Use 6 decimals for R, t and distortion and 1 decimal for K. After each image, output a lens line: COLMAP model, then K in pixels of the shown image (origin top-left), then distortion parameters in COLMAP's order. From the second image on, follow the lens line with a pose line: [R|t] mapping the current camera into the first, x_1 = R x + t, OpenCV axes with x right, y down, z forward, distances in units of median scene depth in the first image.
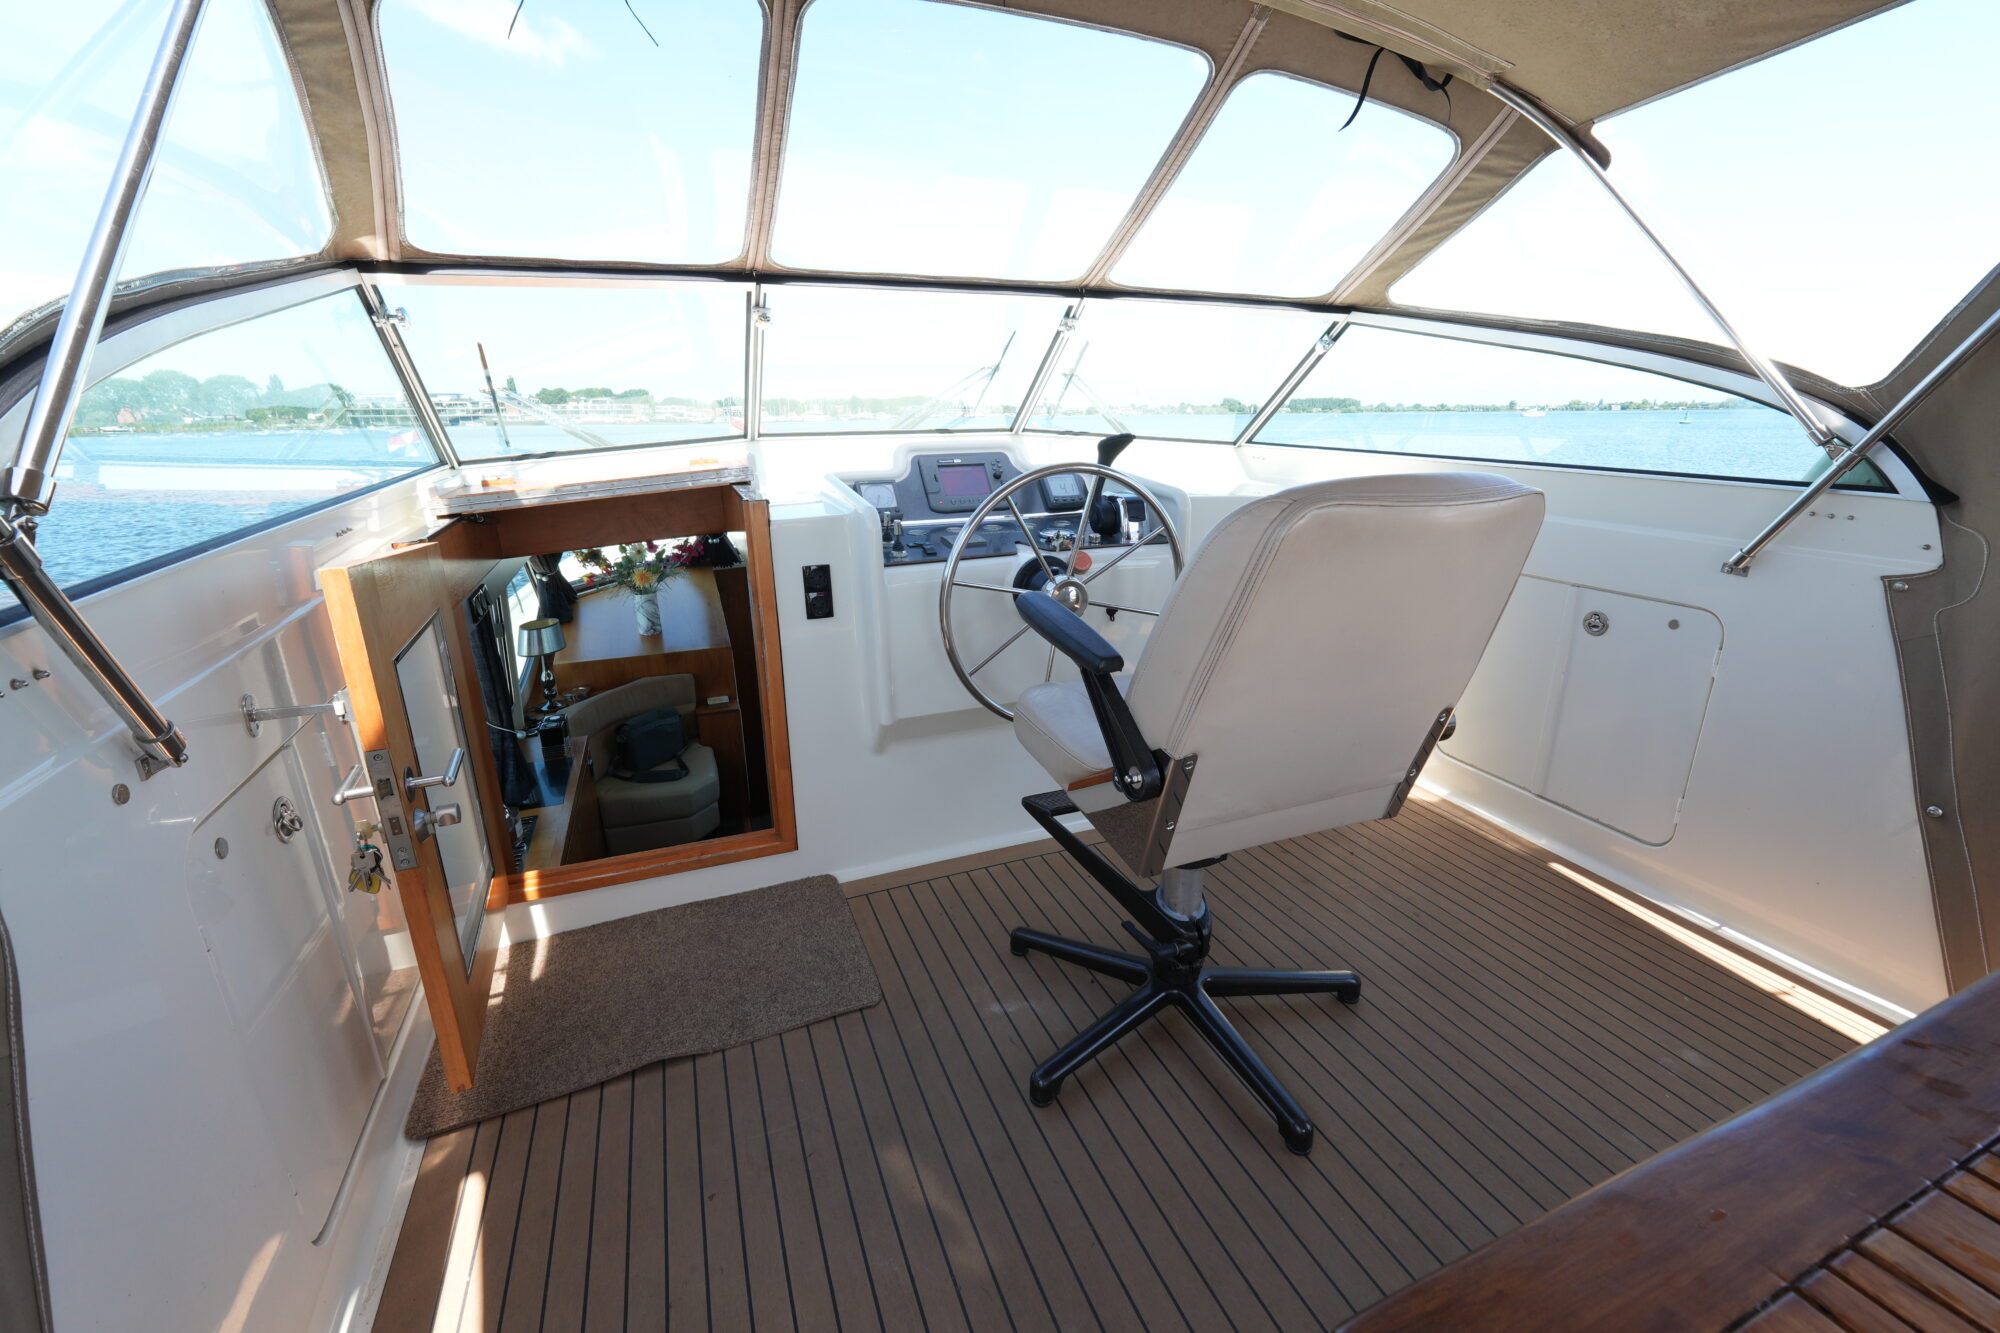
lens RADIAL K [[841.4, 0, 1003.1], [0, 841.4, 669.9], [0, 0, 1]] dist [0.001647, 0.000318]
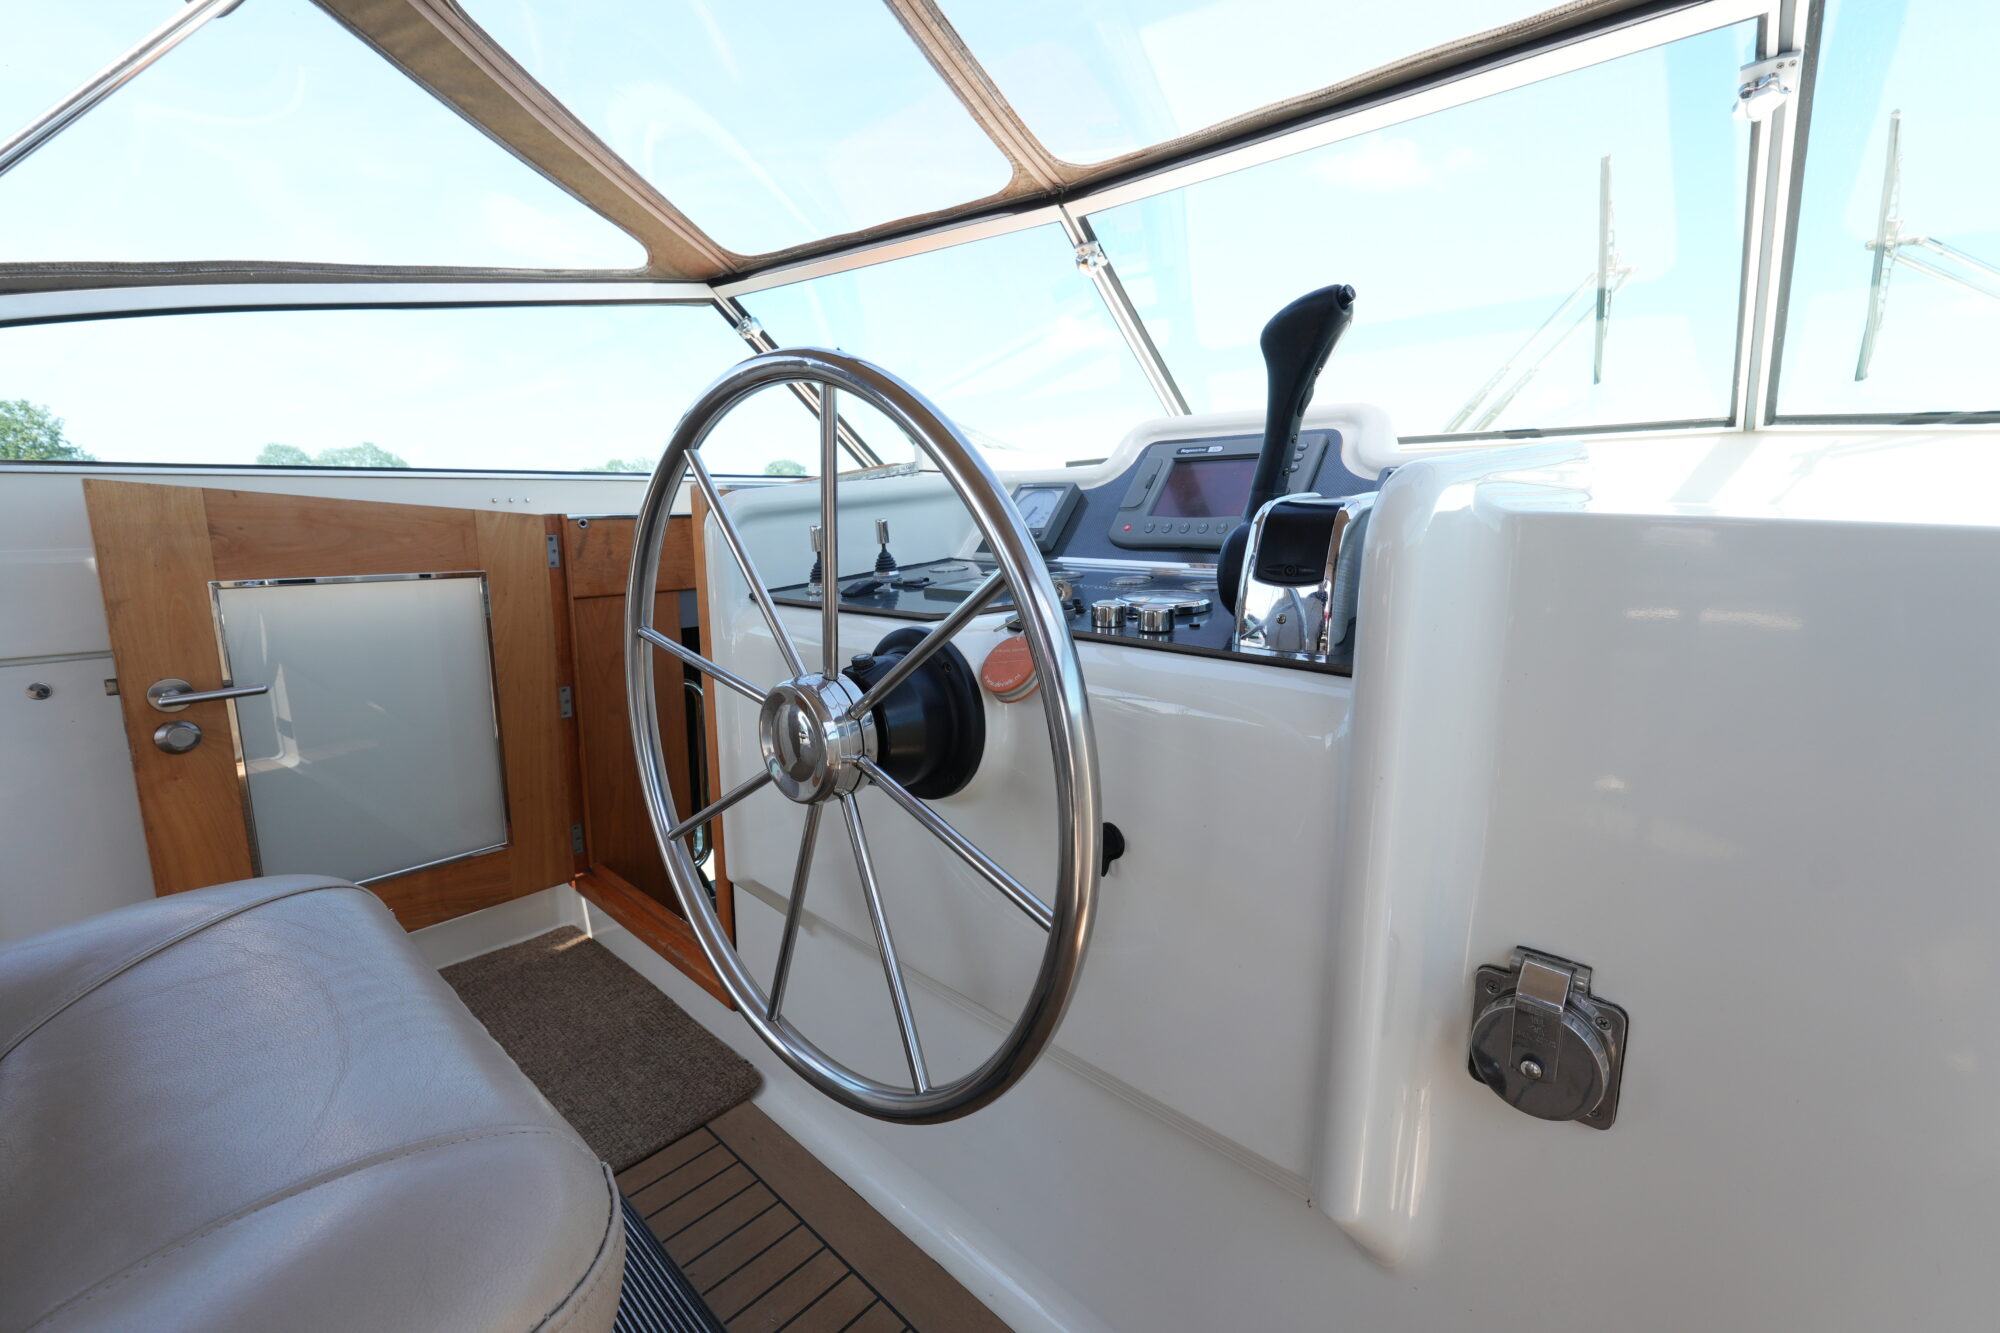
lens RADIAL K [[841.4, 0, 996.6], [0, 841.4, 663.4], [0, 0, 1]] dist [0.001647, 0.000318]
pose [[0.422677, 0.170116, -0.890171, 0.406055], [-0.275841, 0.959772, 0.052440, -0.148331], [0.863282, 0.223381, 0.452598, 0.851106]]
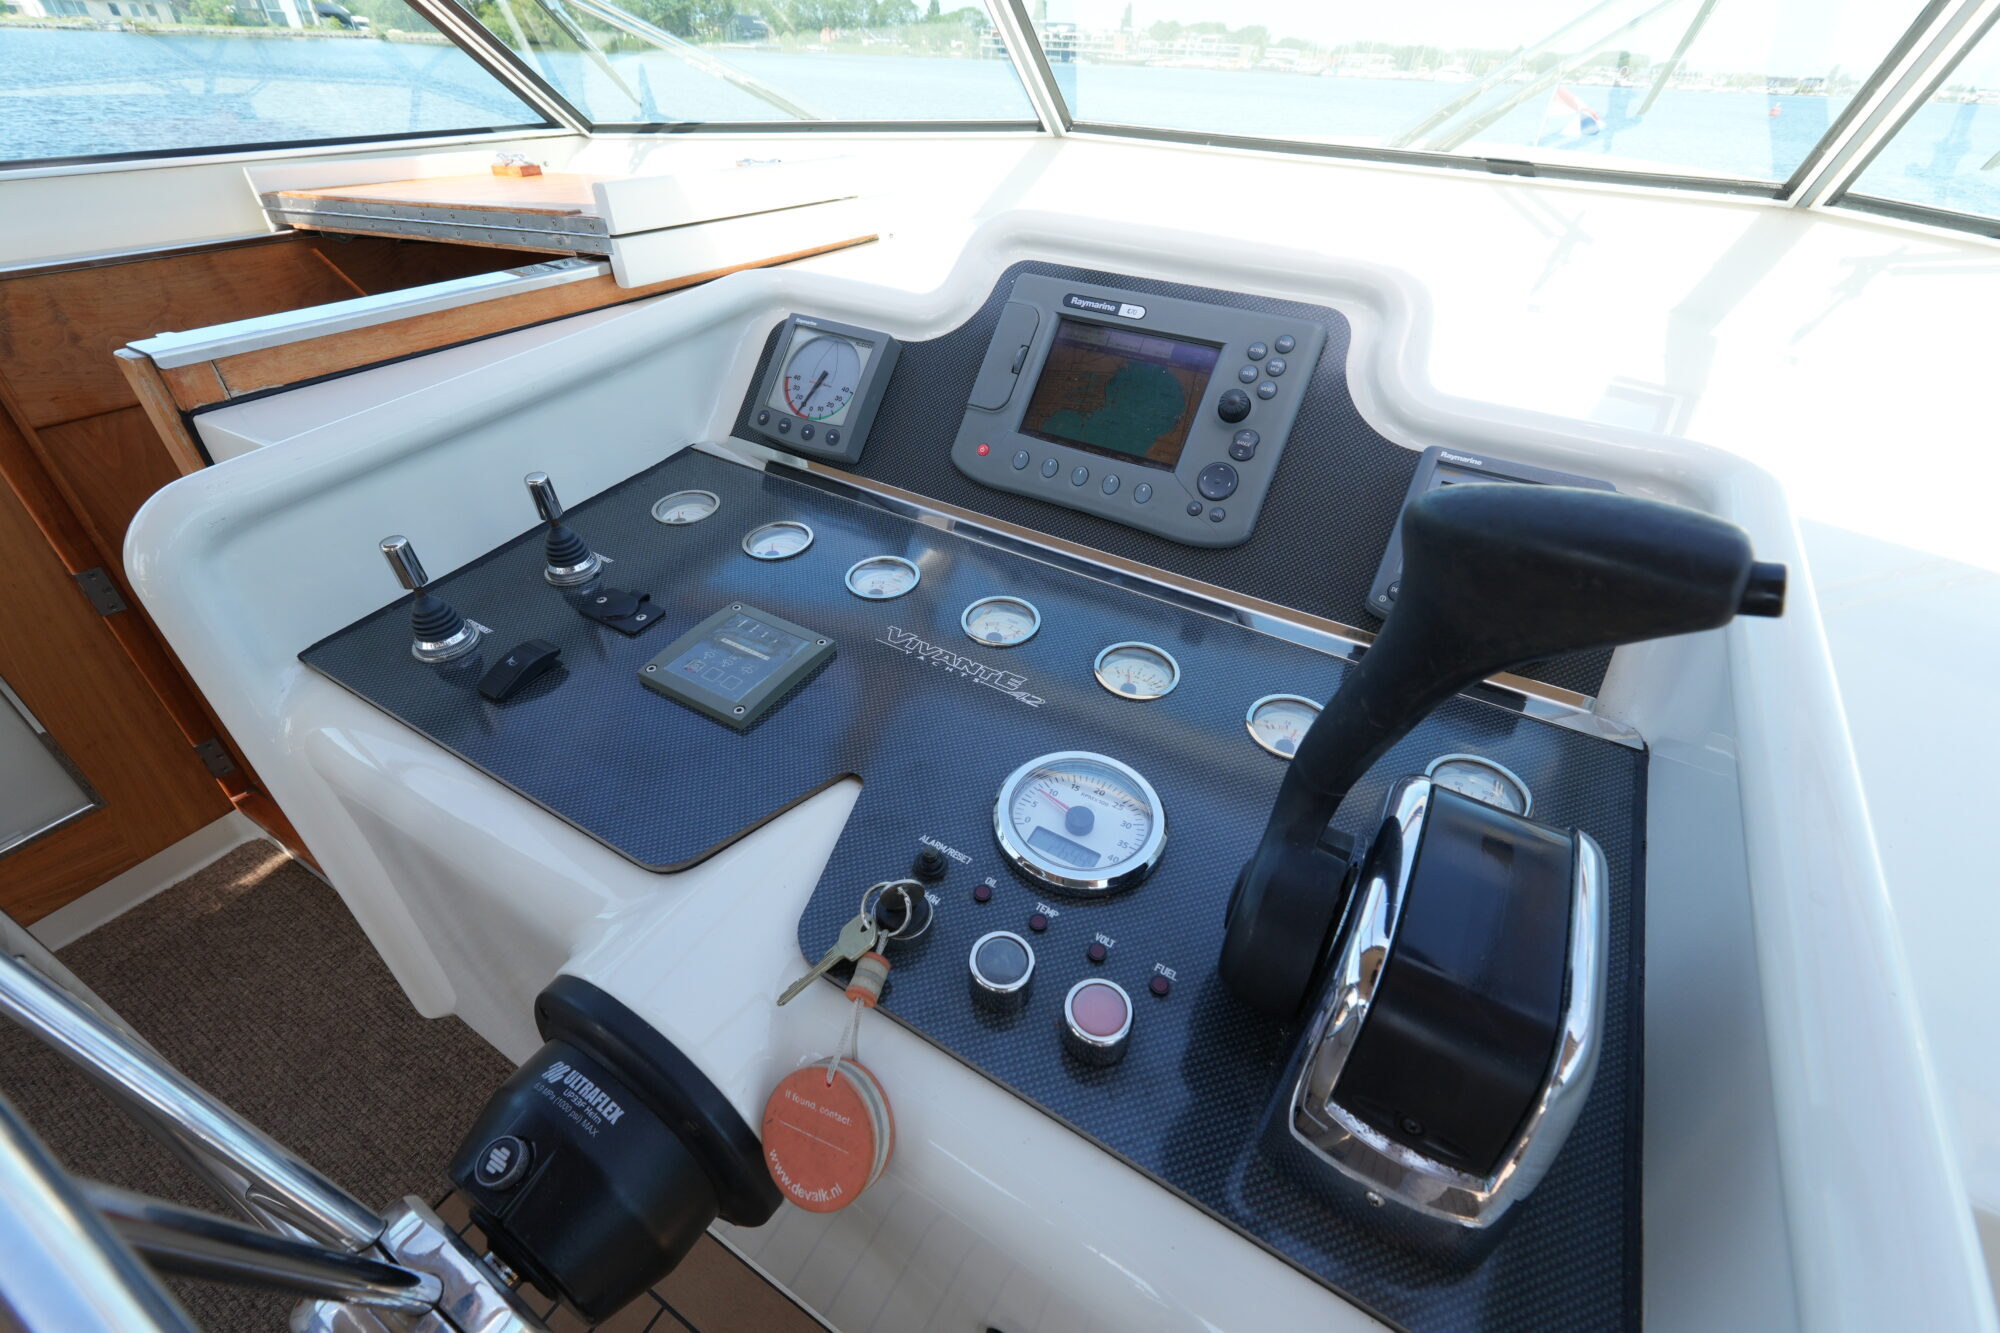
lens RADIAL K [[841.4, 0, 990.7], [0, 841.4, 669.8], [0, 0, 1]] dist [0.001647, 0.000318]
pose [[0.607185, 0.503721, -0.614484, 0.176960], [-0.282479, 0.859690, 0.425604, -0.303596], [0.742652, -0.084842, 0.664282, 0.930811]]
